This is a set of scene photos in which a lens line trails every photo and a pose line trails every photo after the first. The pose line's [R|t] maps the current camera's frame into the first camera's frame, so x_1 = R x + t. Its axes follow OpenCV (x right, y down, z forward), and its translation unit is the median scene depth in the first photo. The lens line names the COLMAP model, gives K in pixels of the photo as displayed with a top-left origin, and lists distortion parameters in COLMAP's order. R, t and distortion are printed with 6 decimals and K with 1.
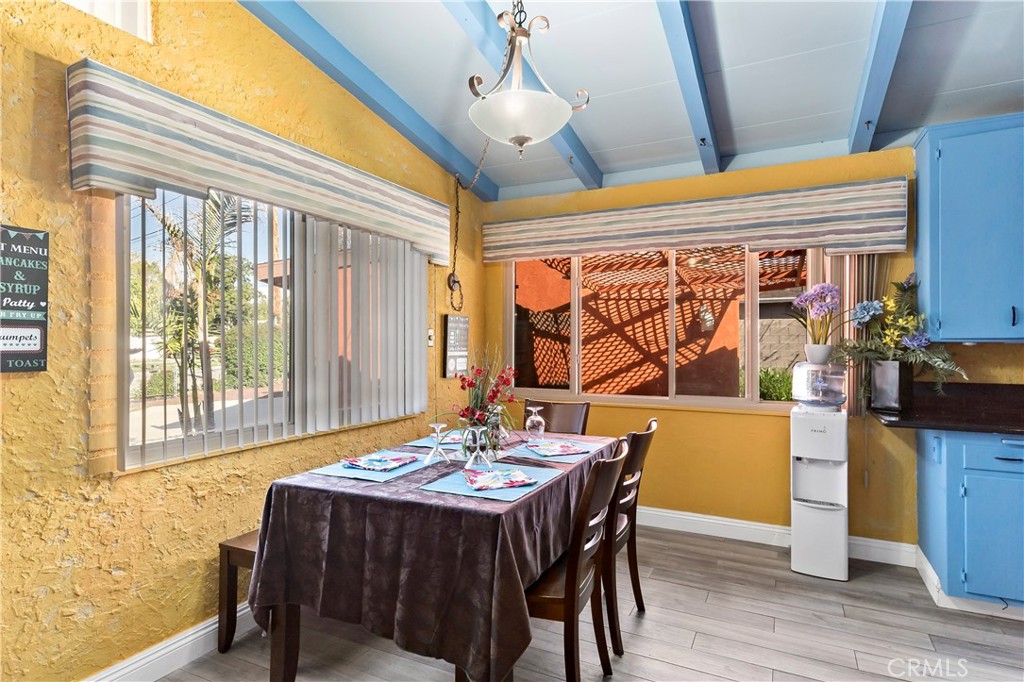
lens RADIAL K [[554.6, 0, 512.2], [0, 554.6, 344.3], [0, 0, 1]] dist [0.015637, -0.000724]
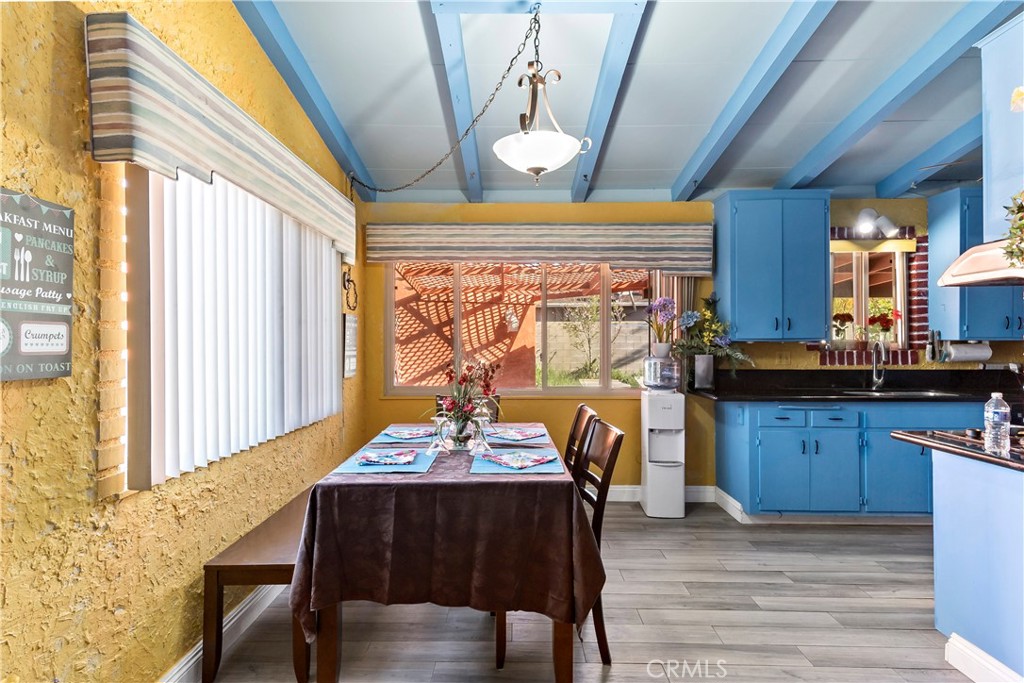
lens RADIAL K [[554.6, 0, 512.2], [0, 554.6, 344.8], [0, 0, 1]] dist [0.015637, -0.000724]
pose [[0.895528, -0.003546, 0.444991, -0.394067], [0.003041, 0.999994, 0.001849, 0.000761], [-0.444995, -0.000303, 0.895533, -0.023365]]
